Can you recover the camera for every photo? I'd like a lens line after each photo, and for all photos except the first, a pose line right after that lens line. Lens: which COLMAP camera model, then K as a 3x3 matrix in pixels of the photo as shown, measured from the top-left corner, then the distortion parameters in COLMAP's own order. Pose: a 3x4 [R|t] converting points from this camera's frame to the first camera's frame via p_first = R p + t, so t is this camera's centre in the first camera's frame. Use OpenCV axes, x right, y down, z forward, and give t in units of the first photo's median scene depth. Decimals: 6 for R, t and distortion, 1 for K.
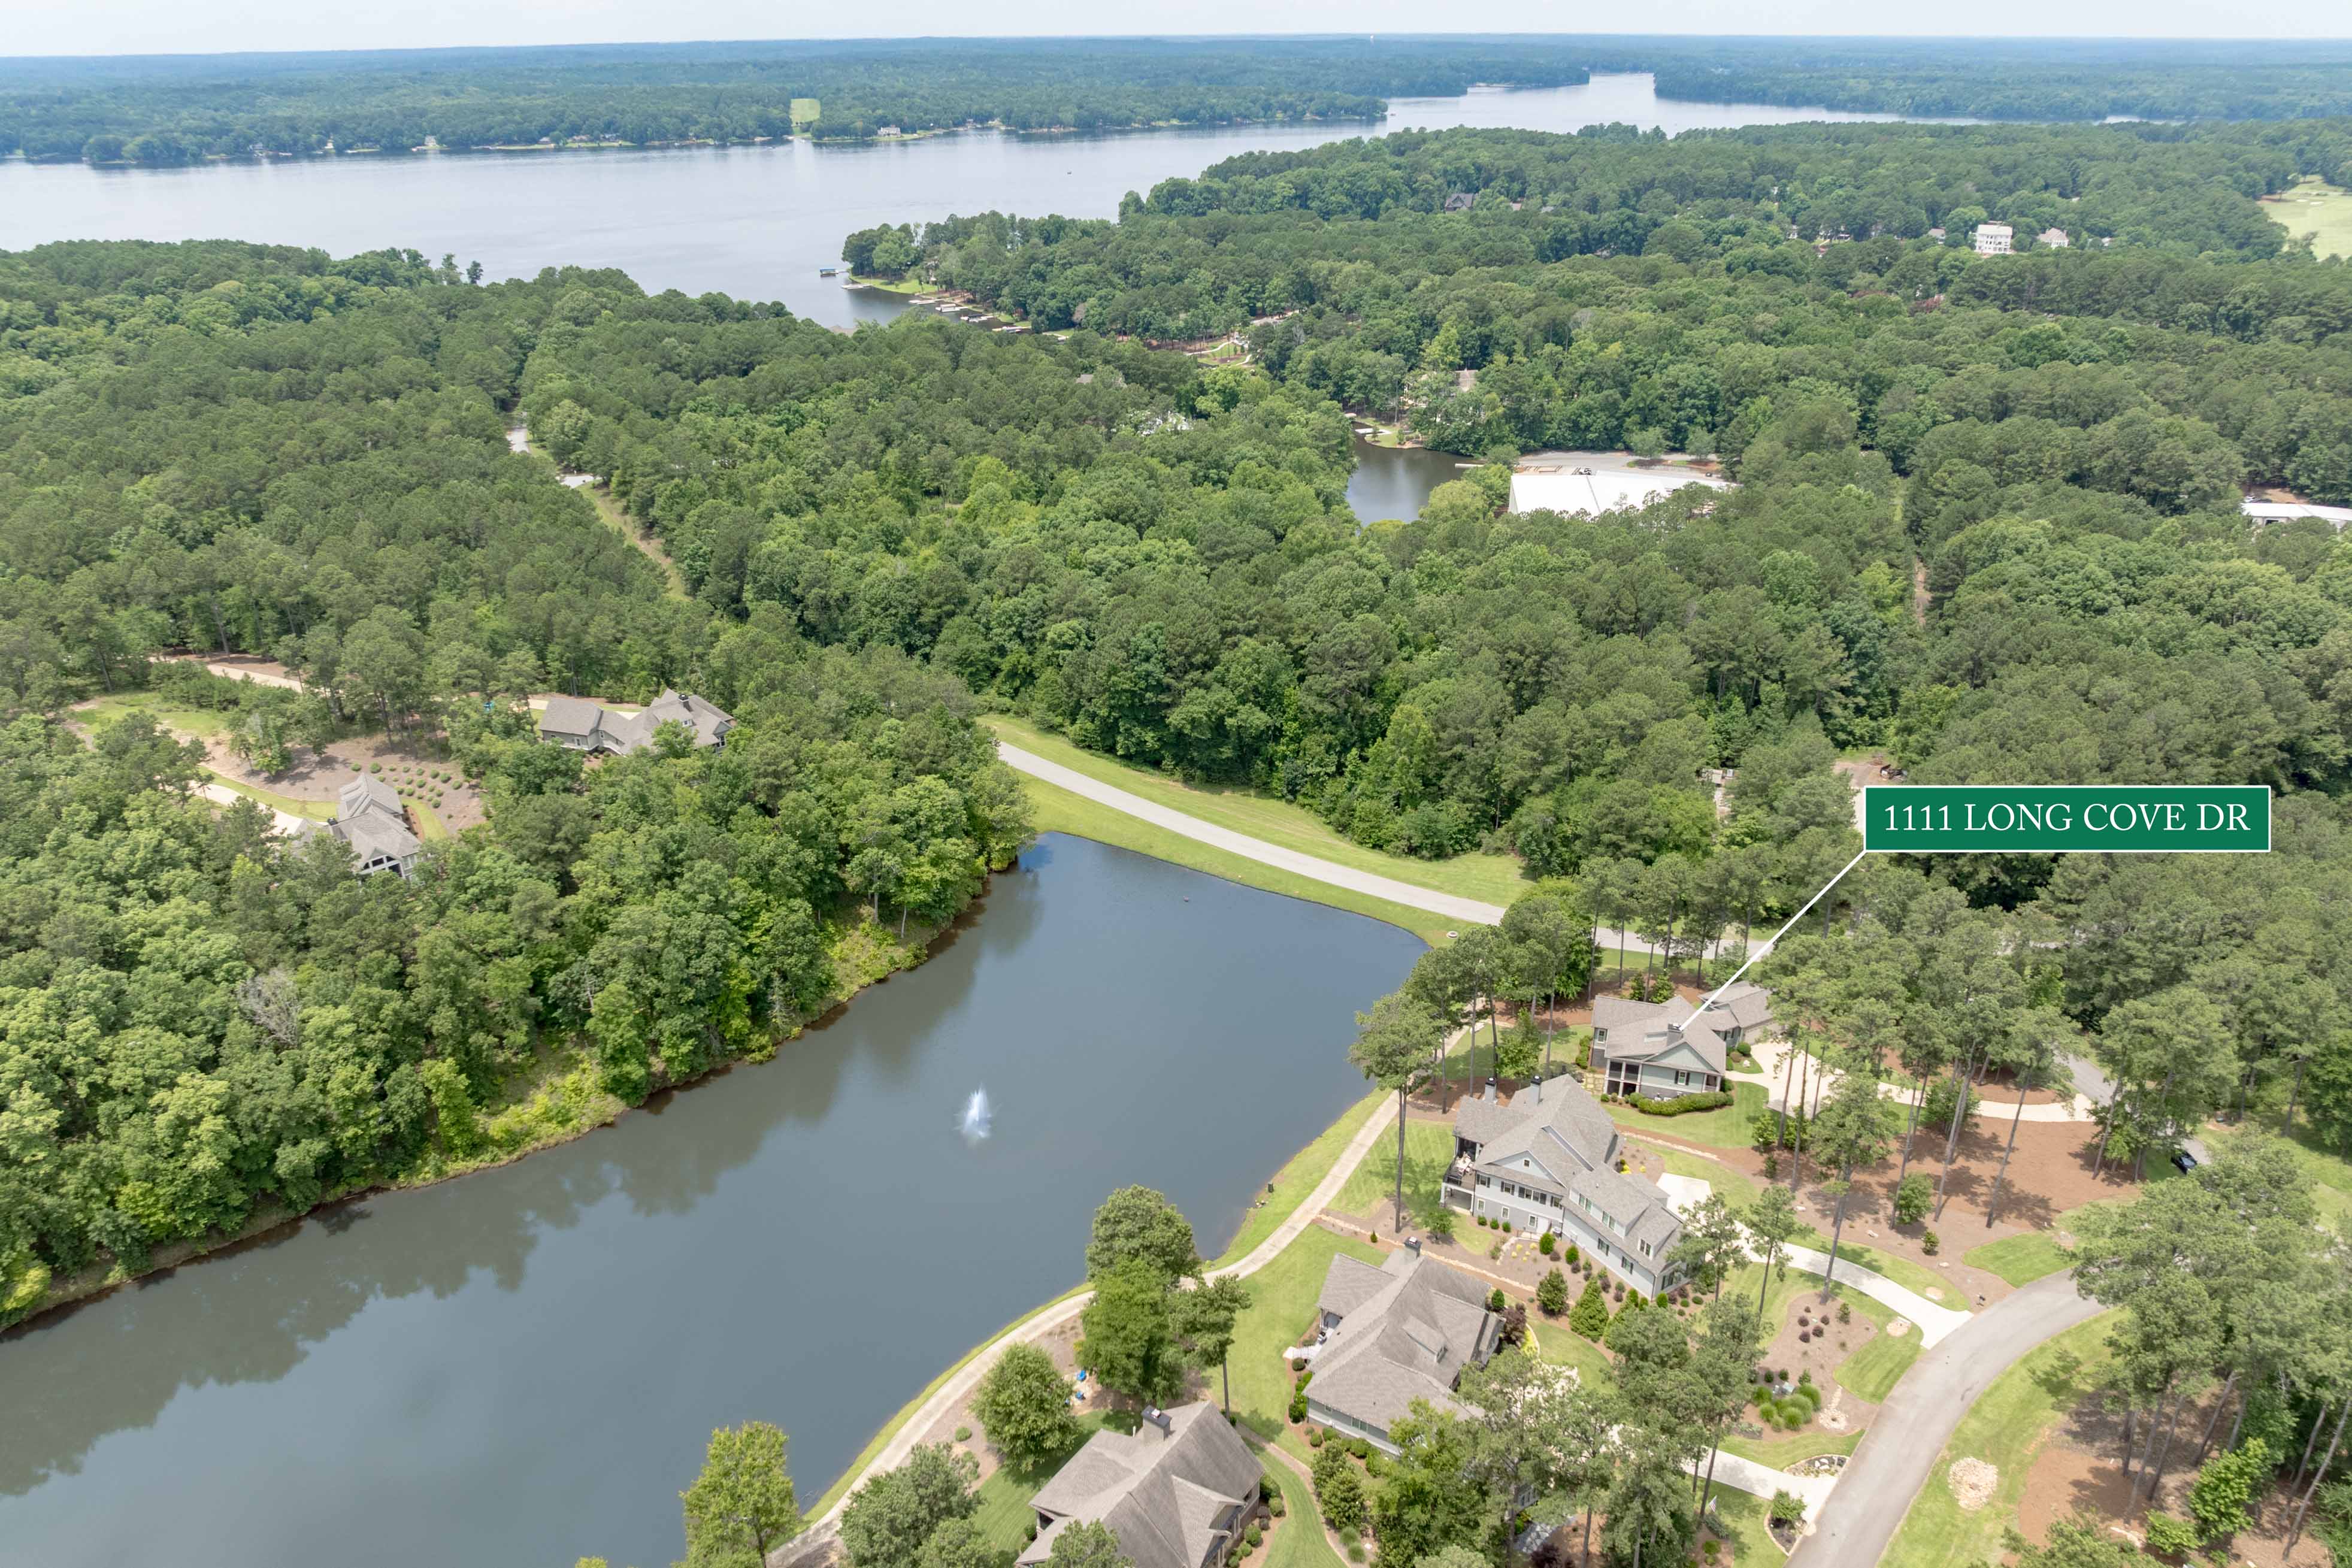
lens RADIAL K [[1647.7, 0, 1178.0], [0, 1647.7, 795.8], [0, 0, 1]] dist [-0.036577, -0.002481]
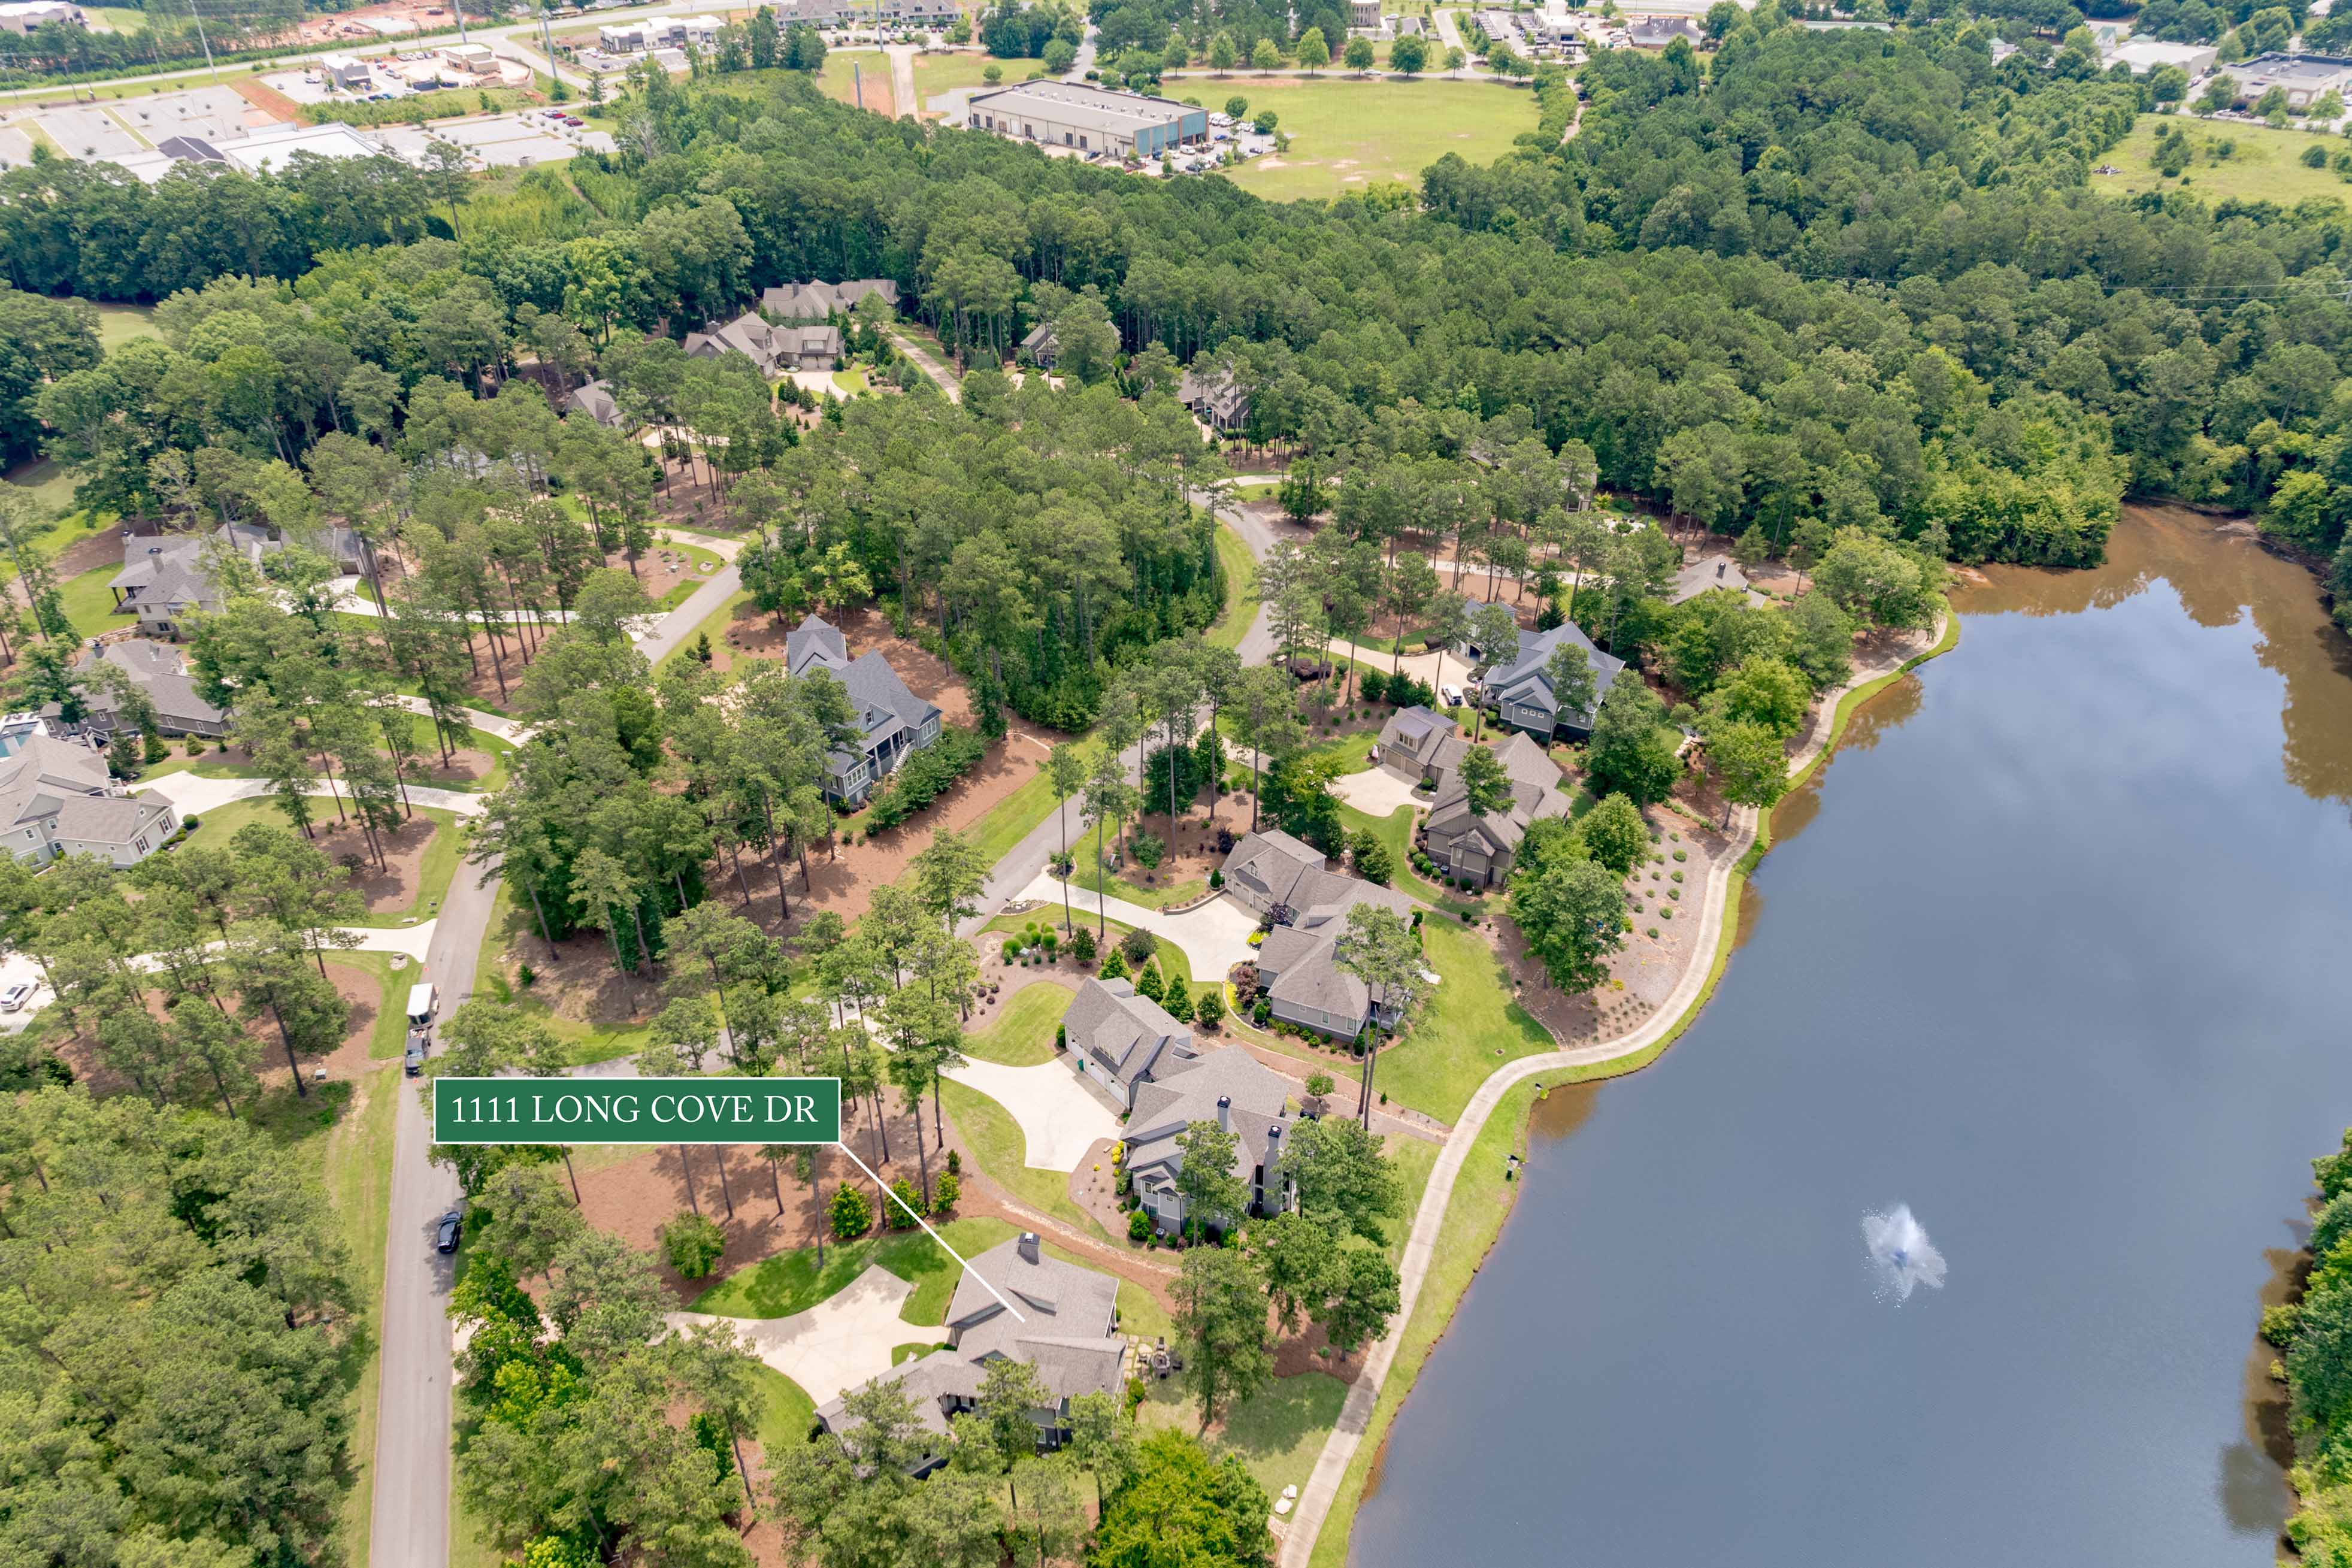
lens RADIAL K [[1647.7, 0, 1178.0], [0, 1647.7, 795.8], [0, 0, 1]] dist [-0.036577, -0.002481]
pose [[-0.991488, 0.087473, -0.096442, 0.200412], [-0.037314, 0.518744, 0.854115, -0.409009], [0.124740, 0.850443, -0.511064, 0.837503]]
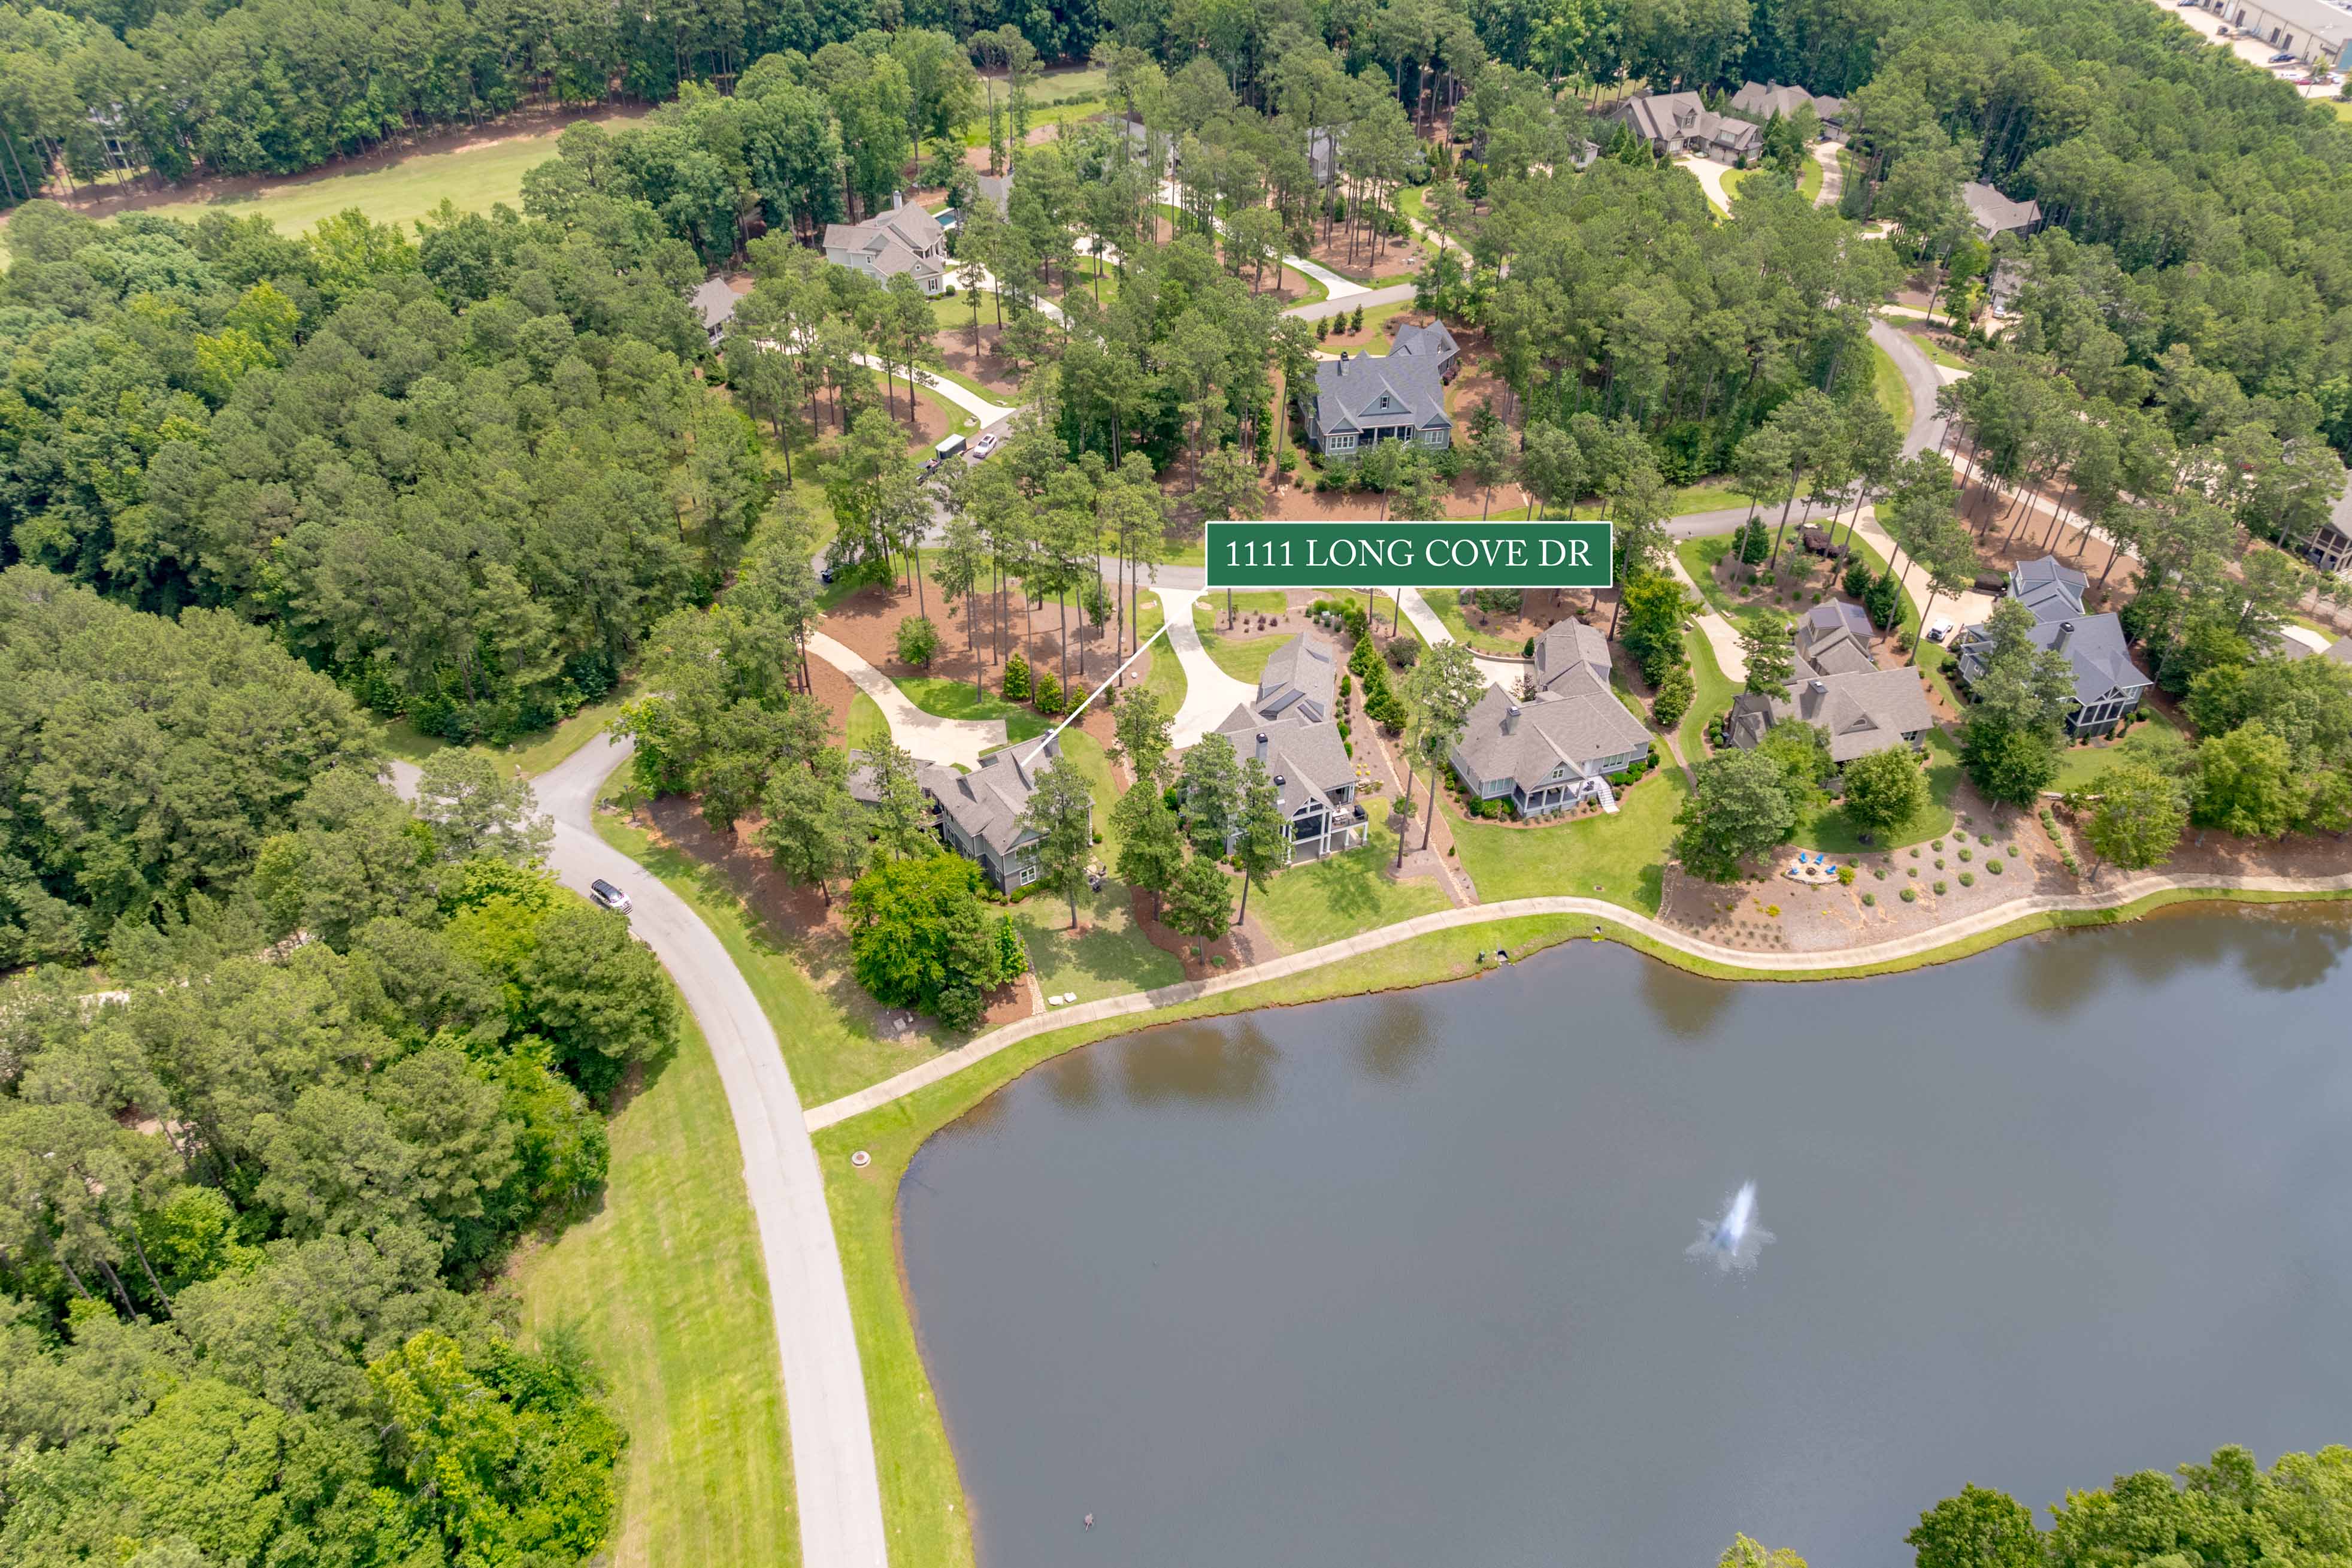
lens RADIAL K [[1647.7, 0, 1178.0], [0, 1647.7, 795.8], [0, 0, 1]] dist [-0.036577, -0.002481]
pose [[-0.766784, -0.403532, 0.499203, -0.155255], [0.268256, 0.505078, 0.820326, -0.398623], [-0.583164, 0.762927, -0.279036, 0.855920]]
